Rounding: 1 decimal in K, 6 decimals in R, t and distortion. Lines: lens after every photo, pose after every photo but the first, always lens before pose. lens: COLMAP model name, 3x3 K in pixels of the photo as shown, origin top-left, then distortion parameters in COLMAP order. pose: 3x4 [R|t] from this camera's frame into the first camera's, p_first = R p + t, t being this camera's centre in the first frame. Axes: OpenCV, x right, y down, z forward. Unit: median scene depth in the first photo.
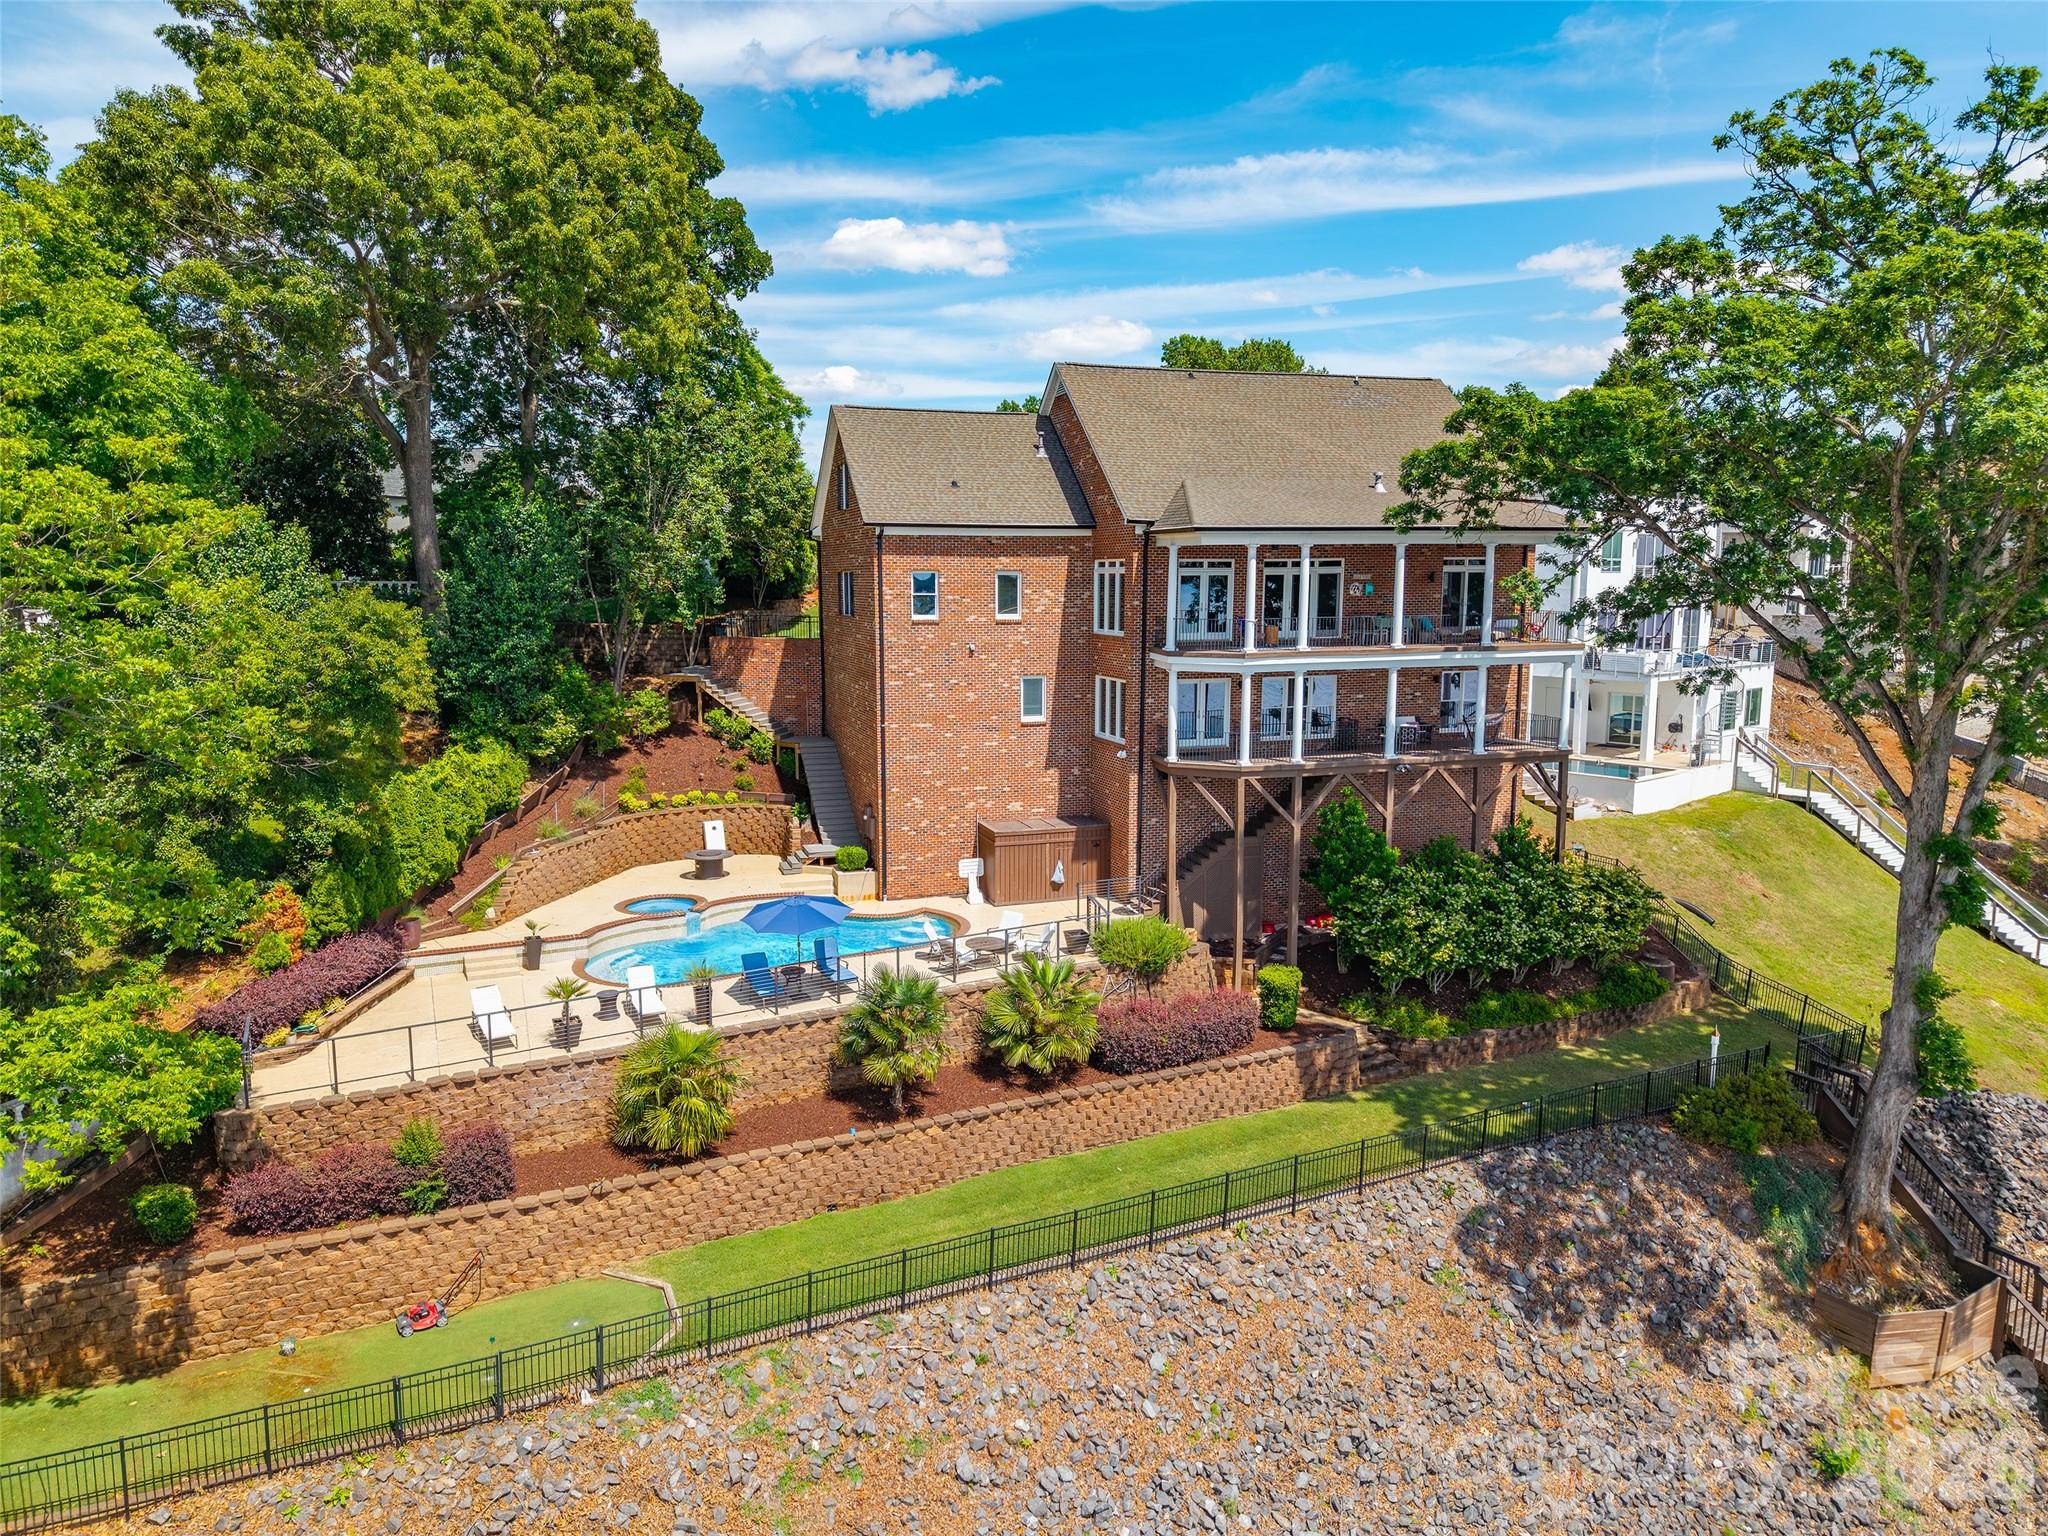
lens RADIAL K [[1283.8, 0, 1023.9], [0, 1283.8, 810.8], [0, 0, 1]] dist [0.049764, -0.092646]
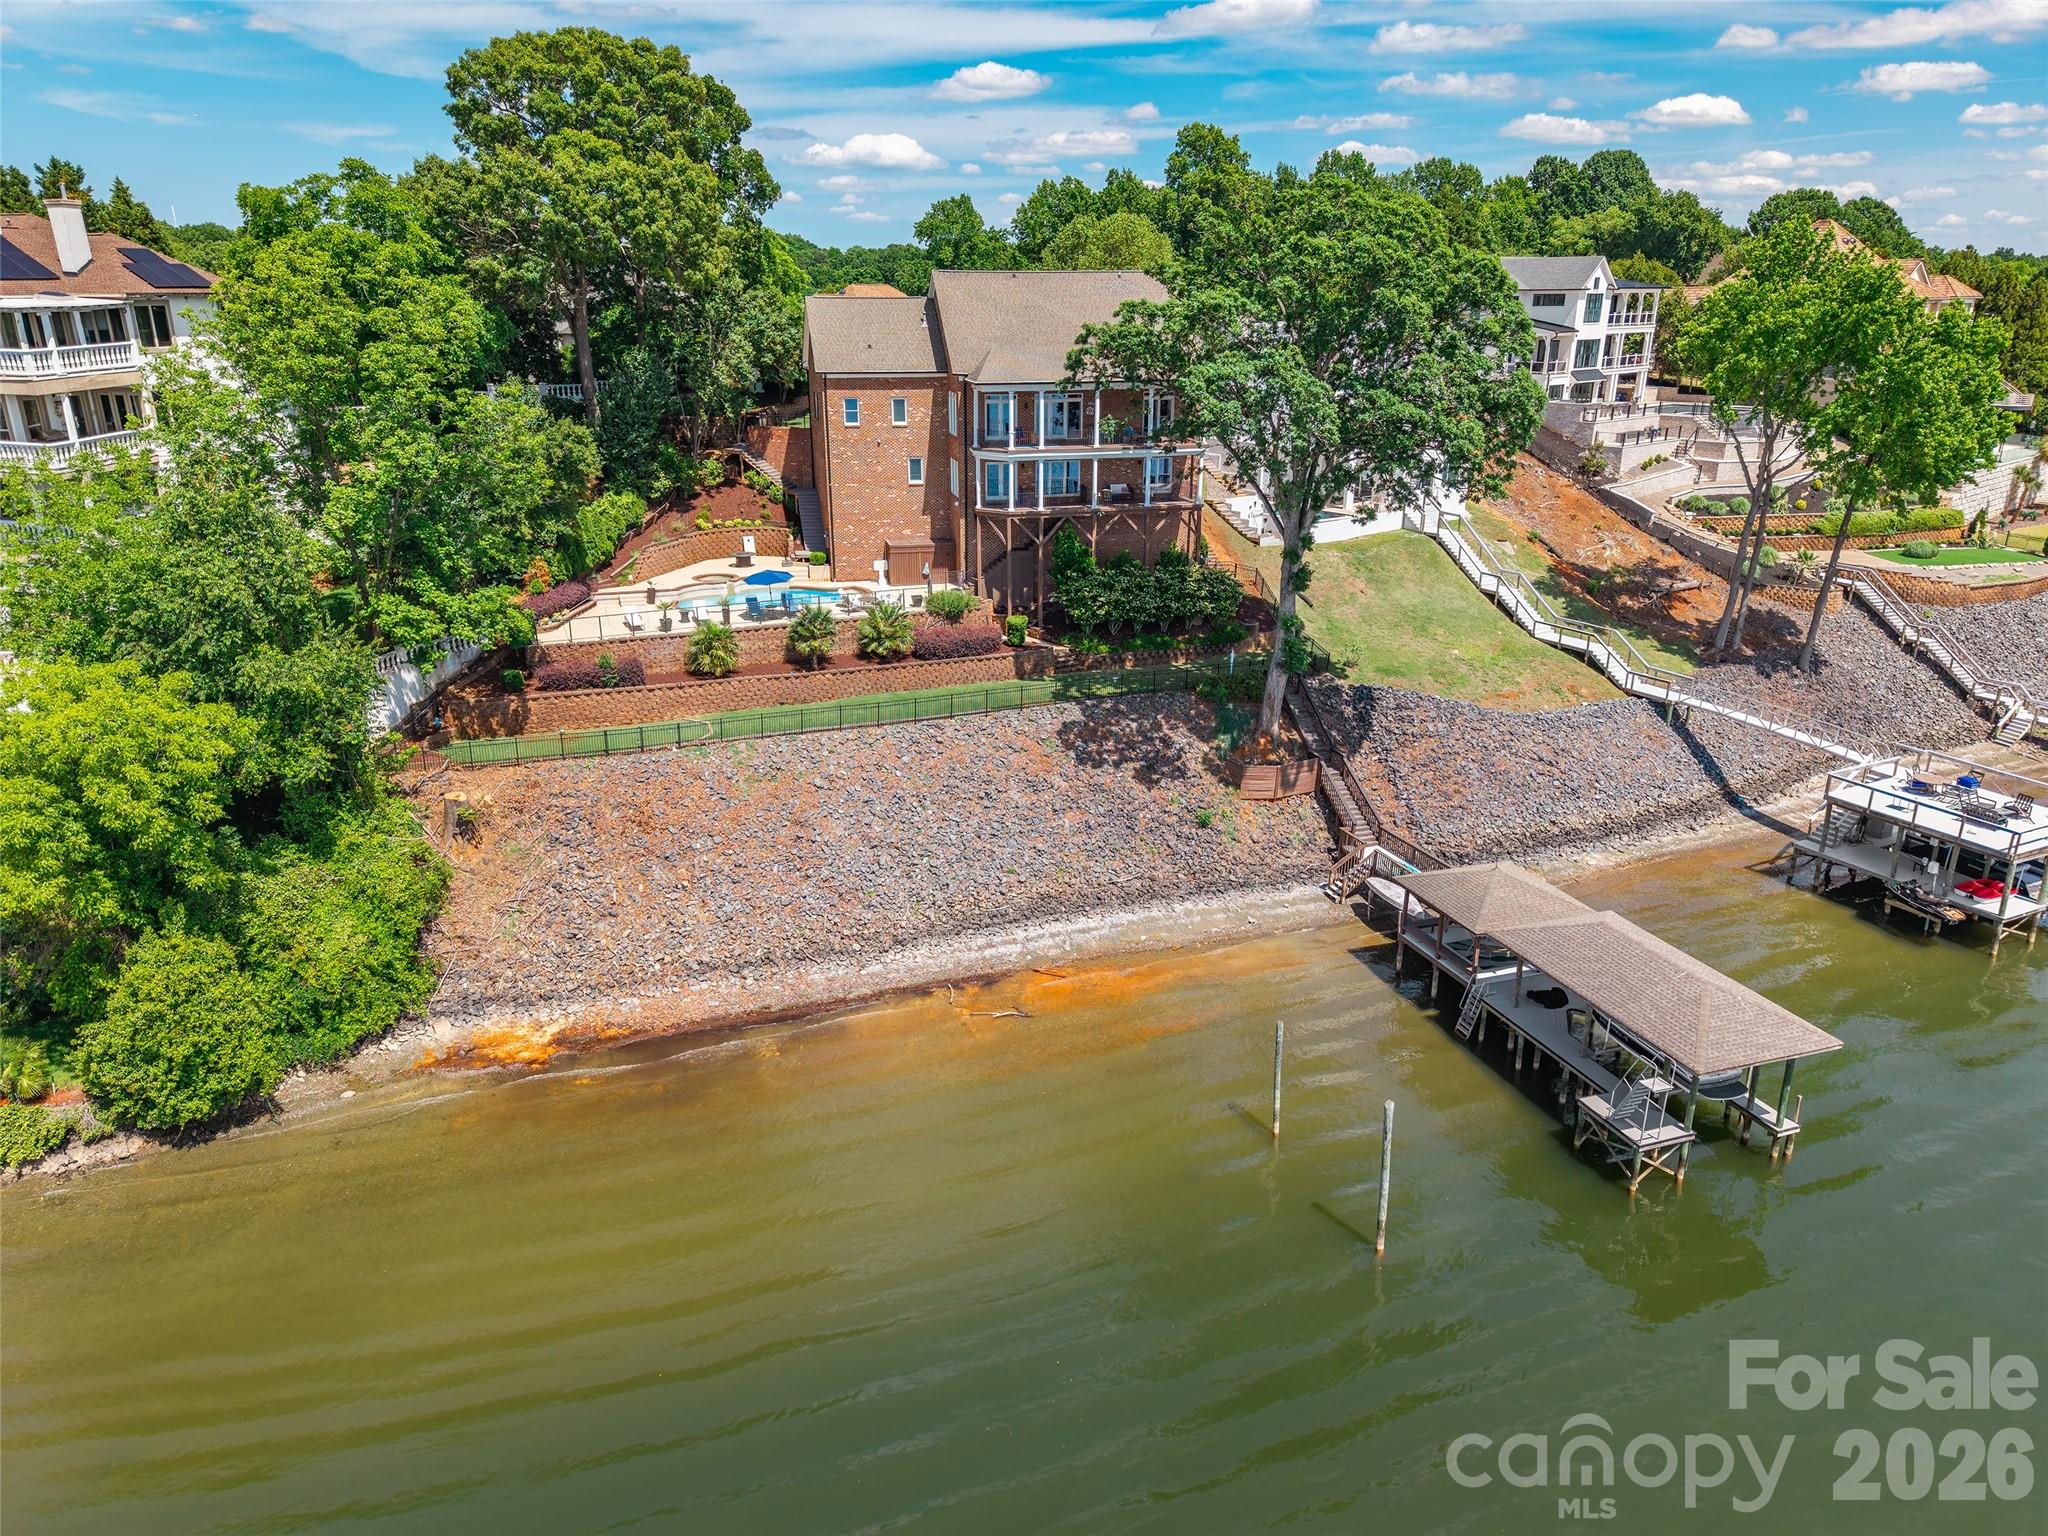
lens RADIAL K [[1283.8, 0, 1023.9], [0, 1283.8, 810.8], [0, 0, 1]] dist [0.049764, -0.092646]
pose [[0.995161, 0.040317, -0.089609, 0.375027], [-0.022045, 0.980309, 0.196237, 0.025723], [0.095756, -0.193312, 0.976453, -0.933436]]
